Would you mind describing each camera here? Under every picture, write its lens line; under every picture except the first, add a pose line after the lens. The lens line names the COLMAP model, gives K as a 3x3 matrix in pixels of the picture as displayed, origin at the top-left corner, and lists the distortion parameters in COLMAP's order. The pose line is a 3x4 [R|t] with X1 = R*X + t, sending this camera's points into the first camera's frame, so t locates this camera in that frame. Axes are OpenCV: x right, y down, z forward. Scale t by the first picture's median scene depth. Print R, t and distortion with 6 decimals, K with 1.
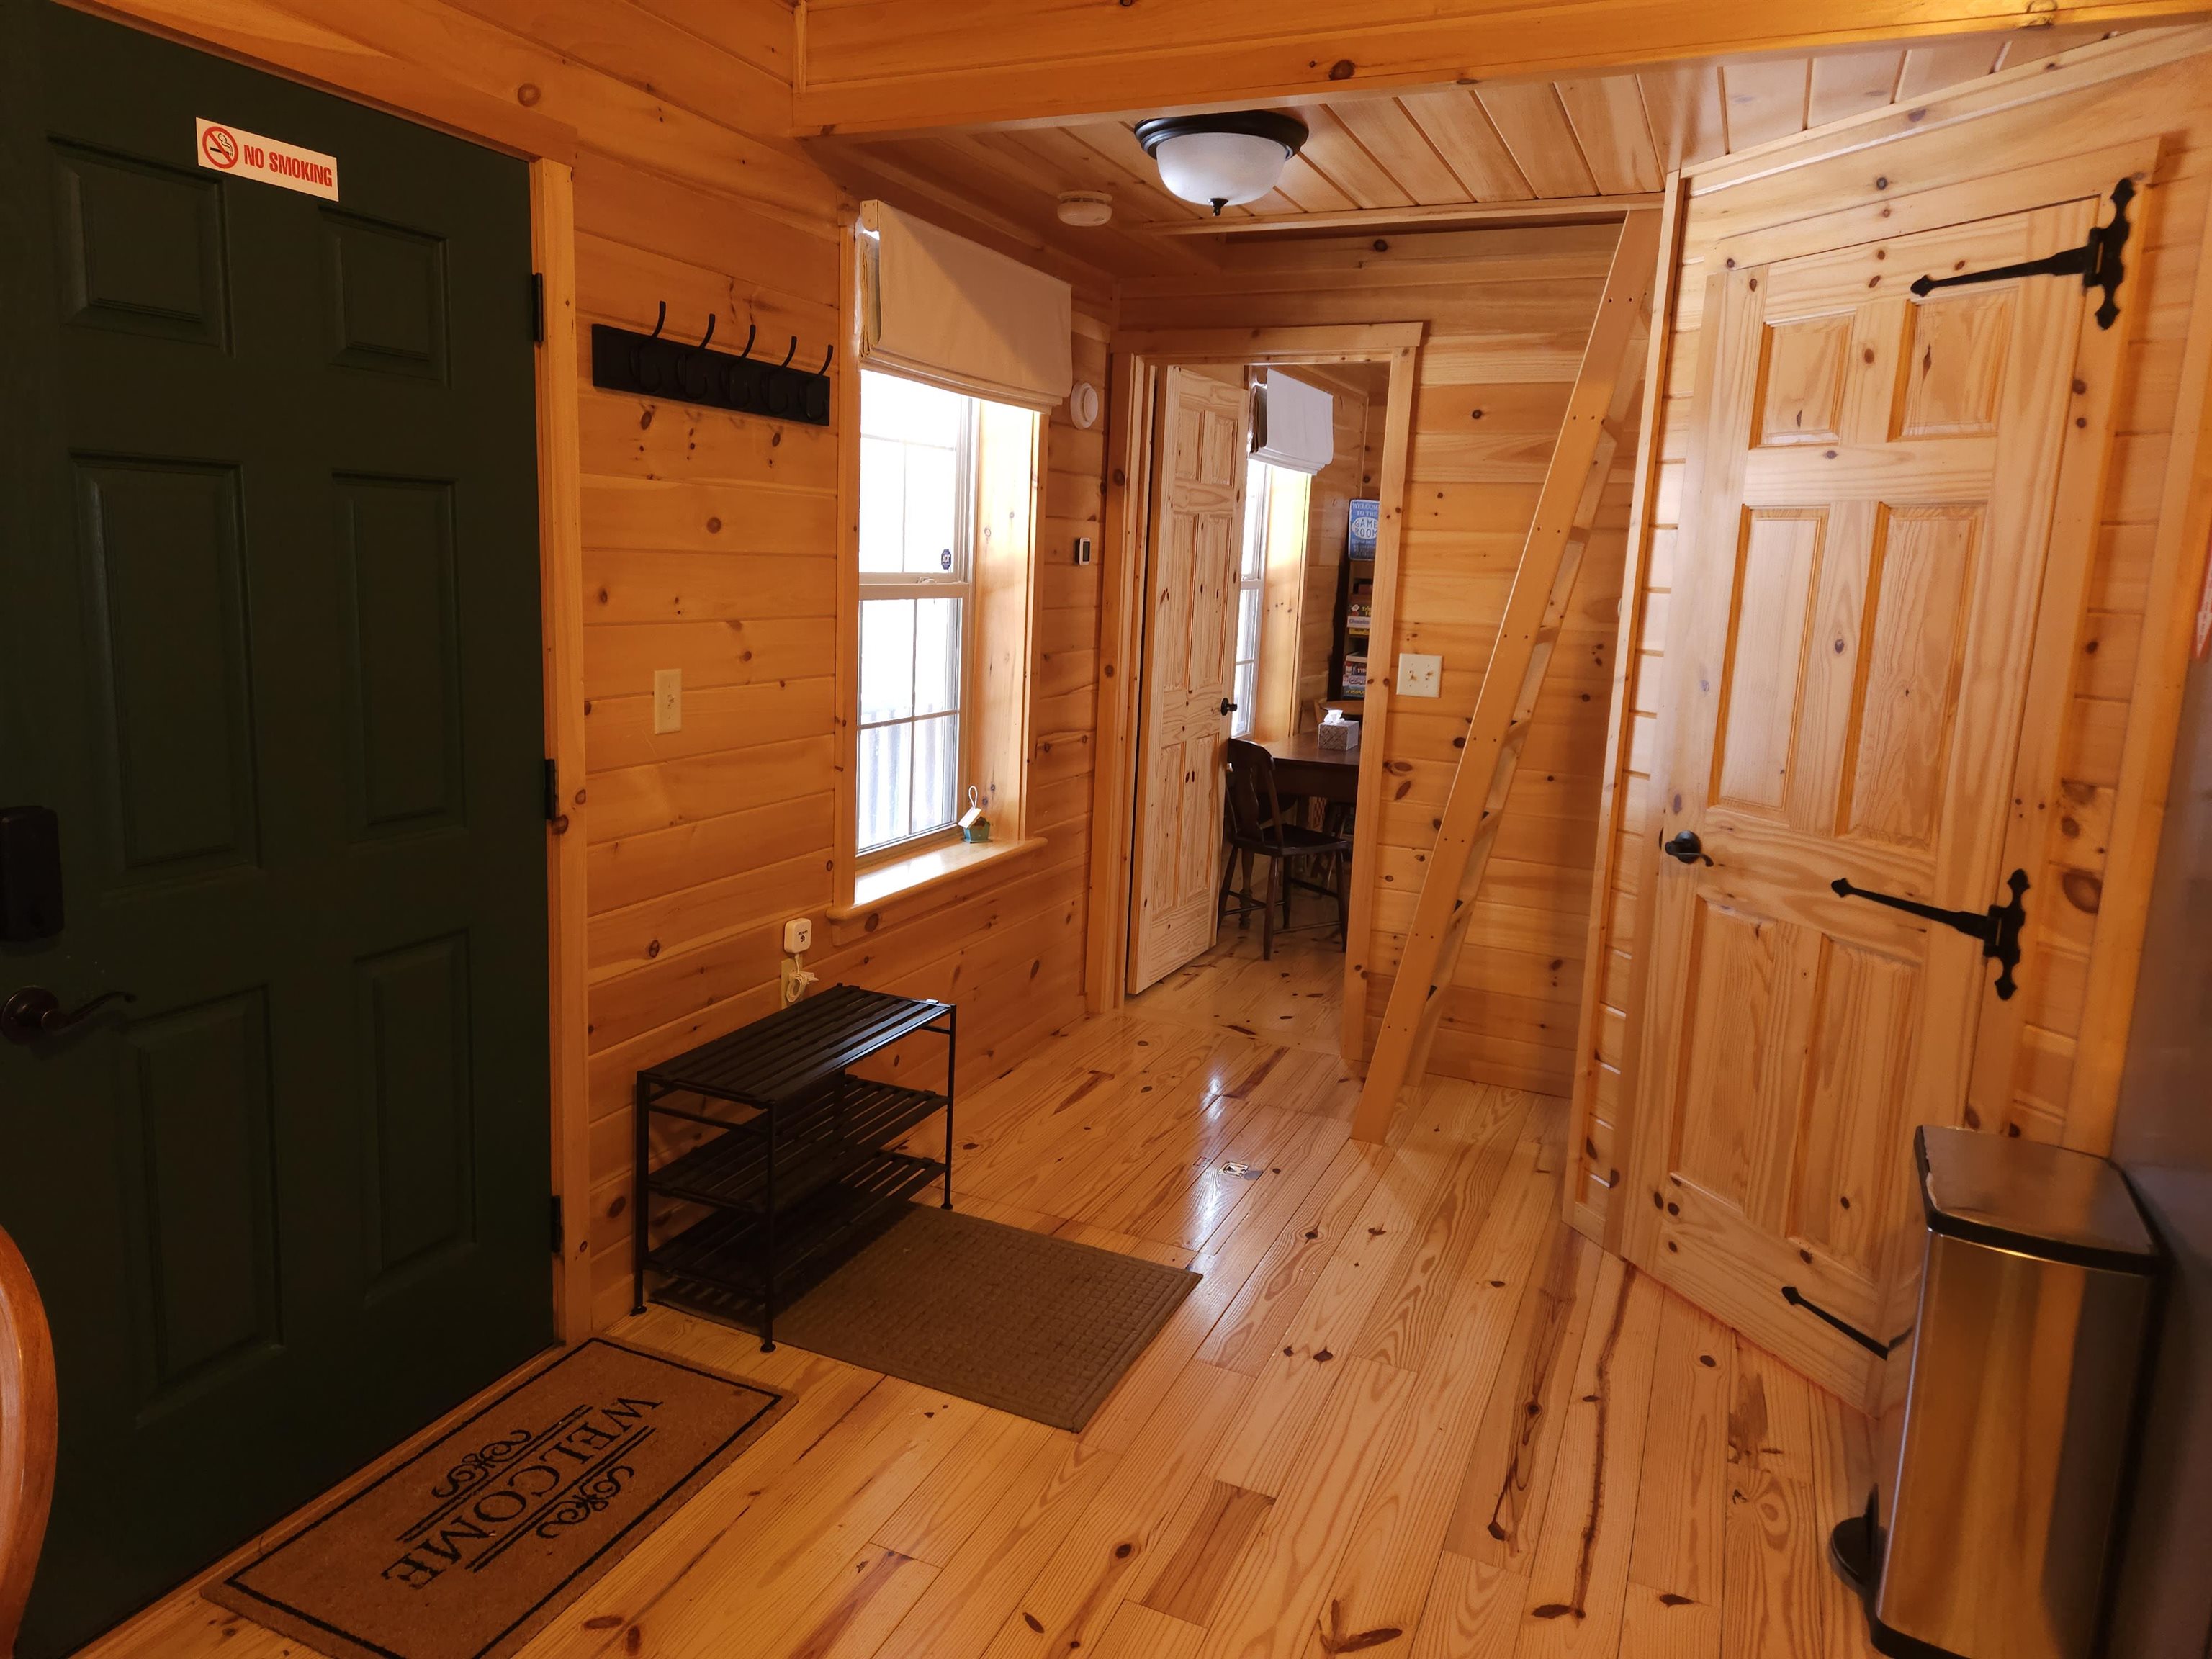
lens RADIAL K [[1465.6, 0, 1085.0], [0, 1465.6, 795.9], [0, 0, 1]] dist [0.101503, -0.078210]
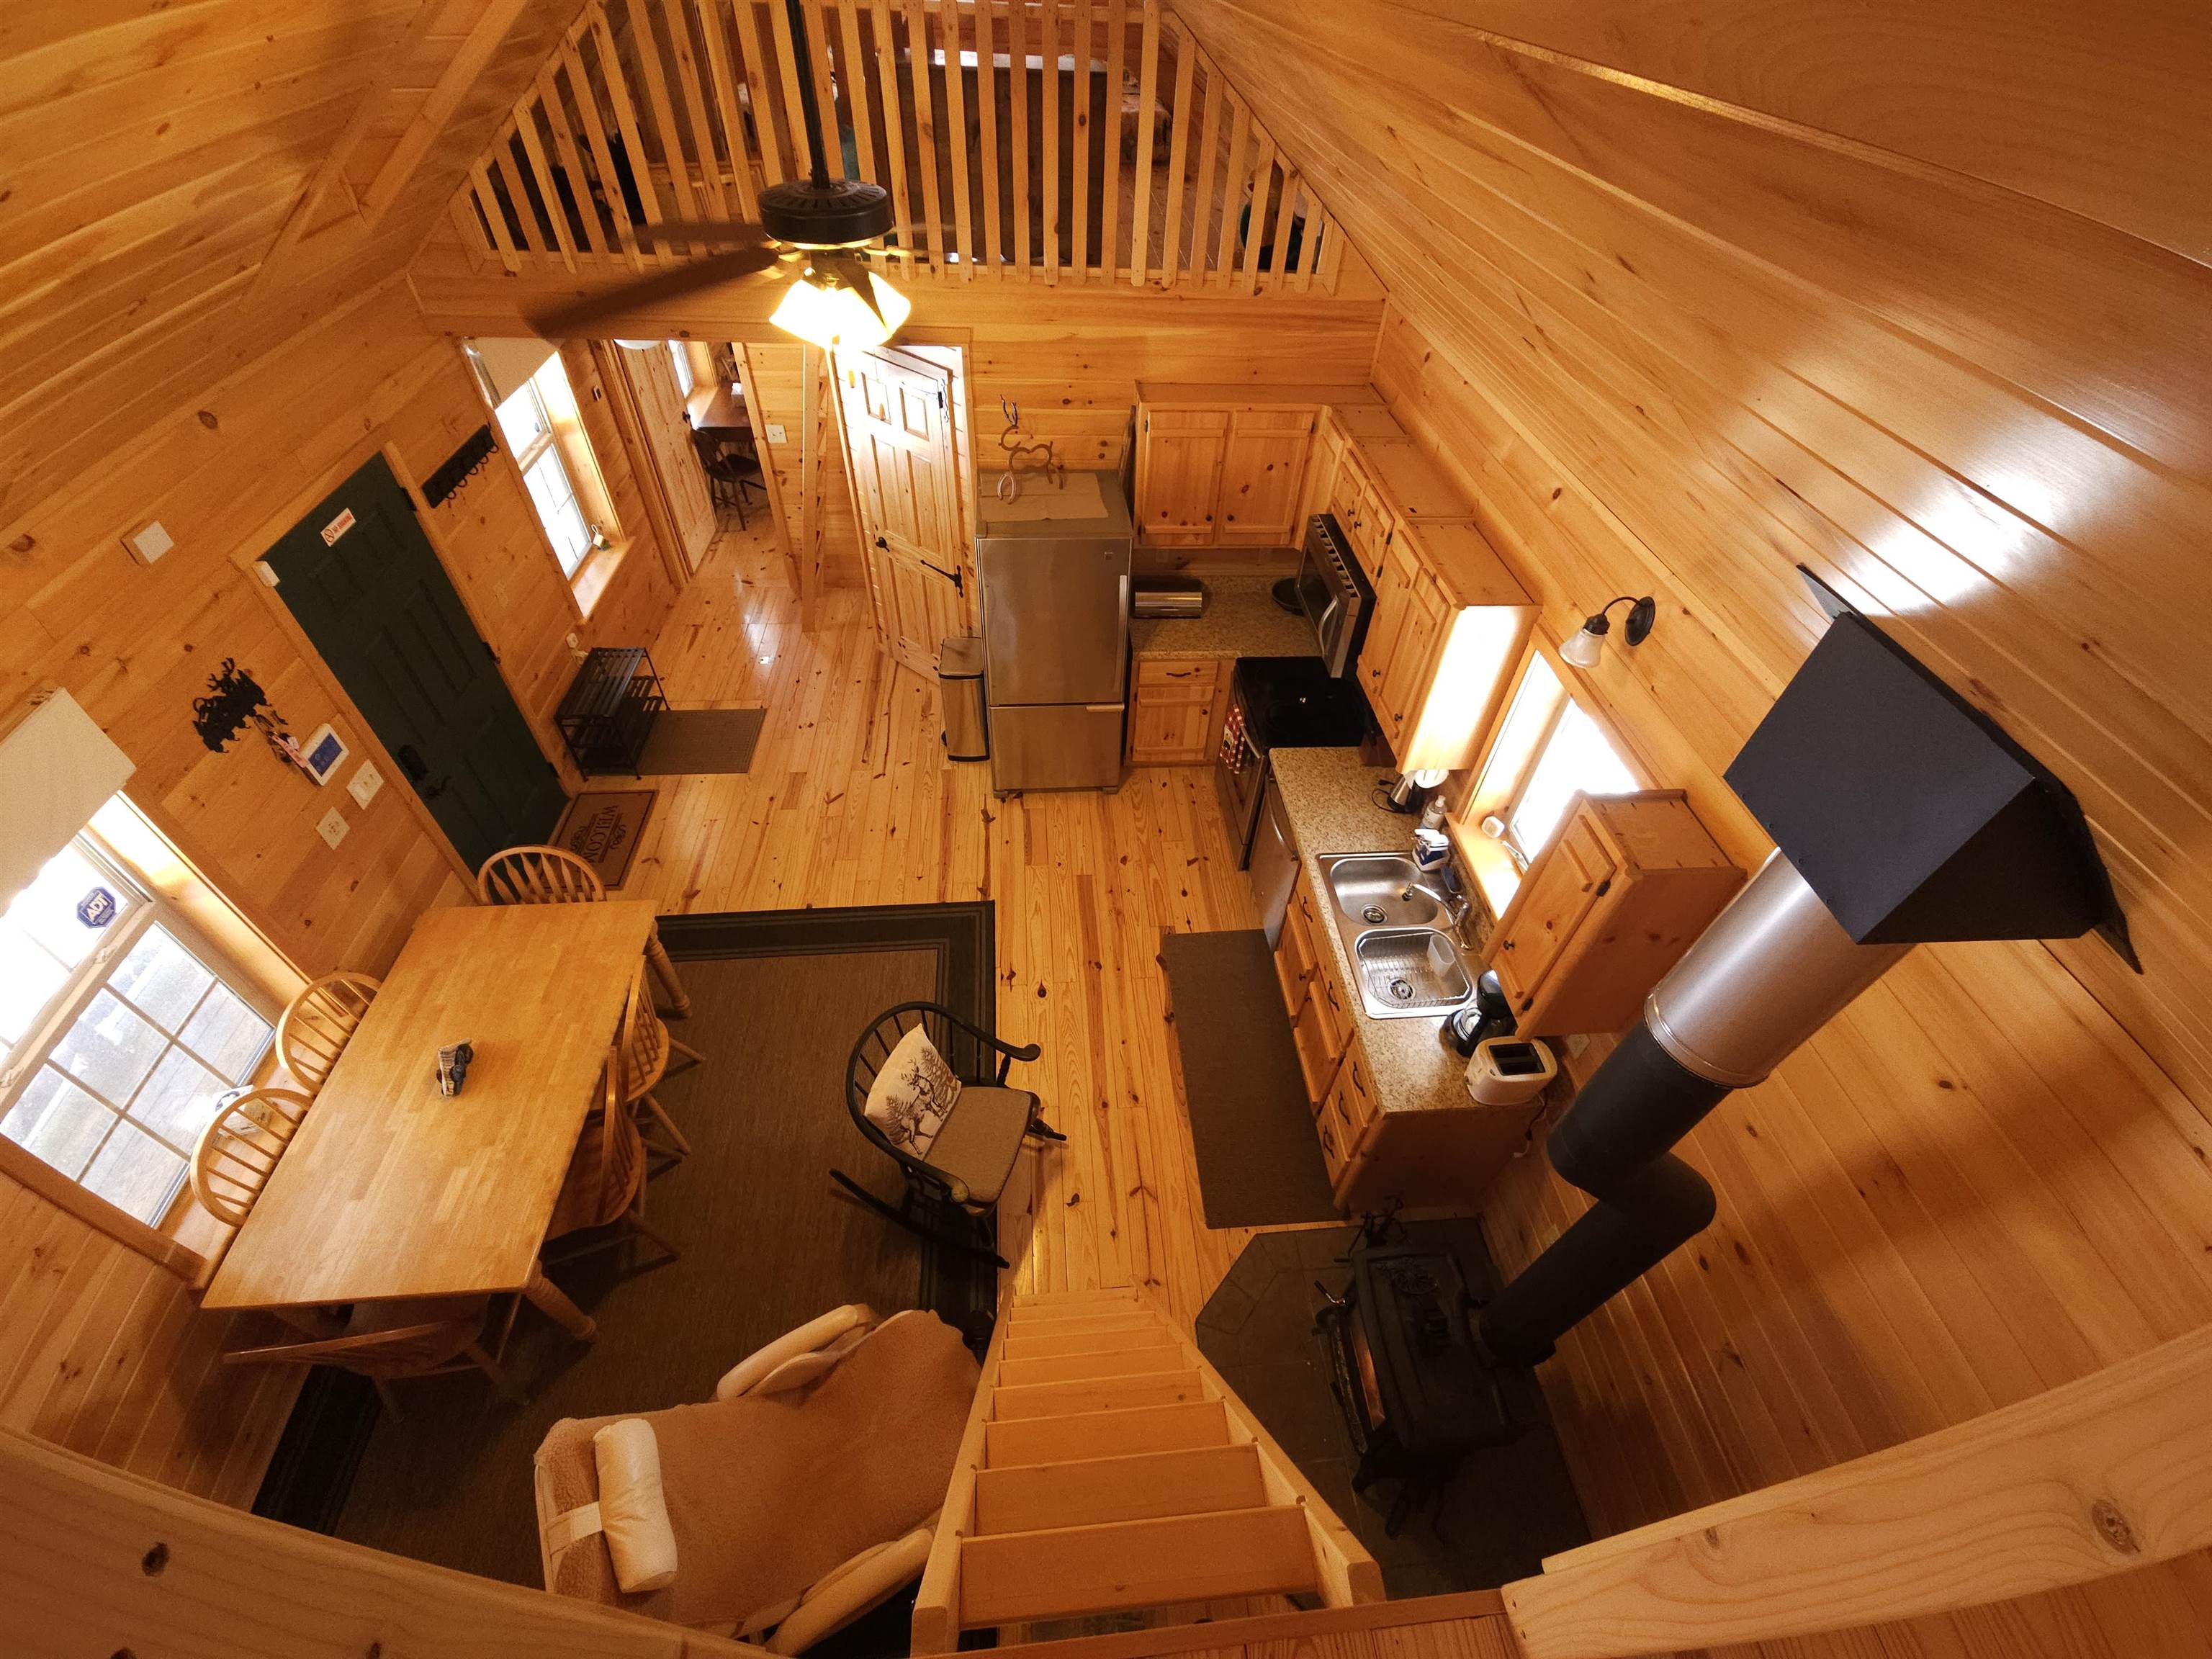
lens RADIAL K [[905.1, 0, 1115.9], [0, 905.1, 814.9], [0, 0, 1]] dist [0.003258, -0.000199]
pose [[0.872929, -0.347054, 0.342852, -0.011809], [0.072814, 0.787603, 0.611866, -0.681514], [-0.482382, -0.509151, 0.712792, -0.920407]]
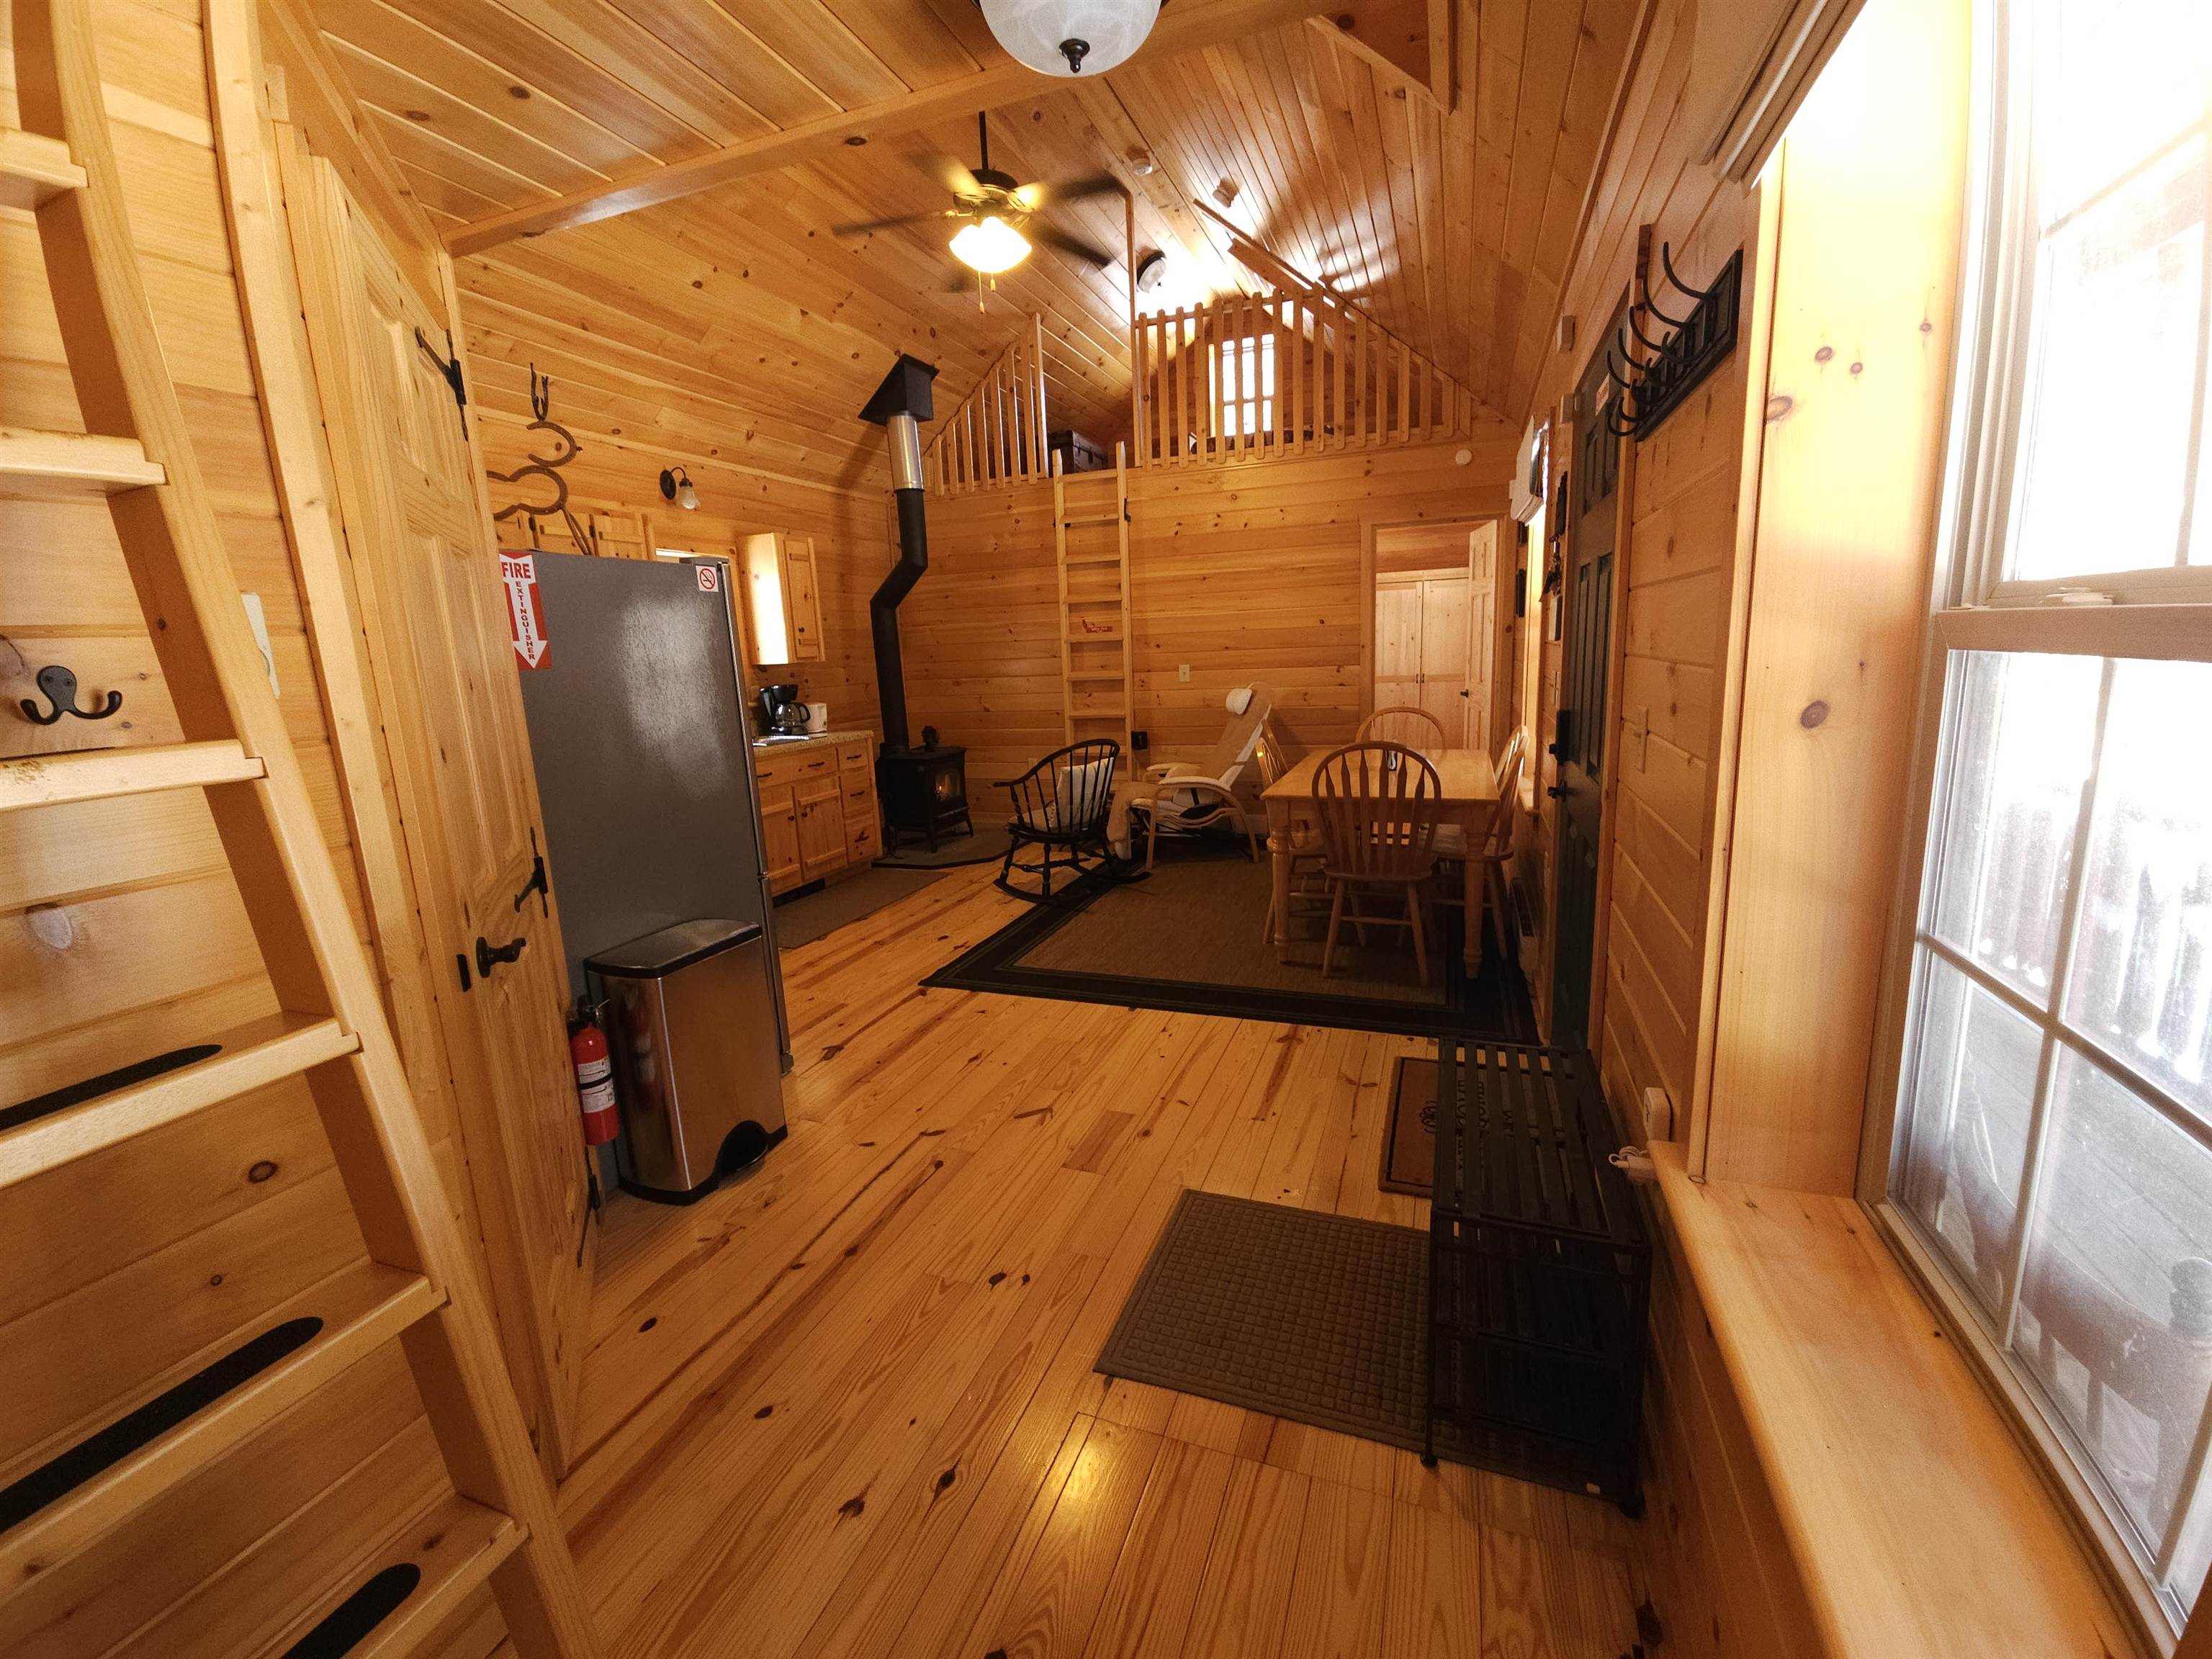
lens RADIAL K [[905.1, 0, 1115.9], [0, 905.1, 814.9], [0, 0, 1]] dist [0.003258, -0.000199]
pose [[-0.997897, 0.012738, -0.063557, 0.107660], [-0.009823, 0.939460, 0.342517, -0.224159], [0.064072, 0.342421, -0.937359, 1.572084]]
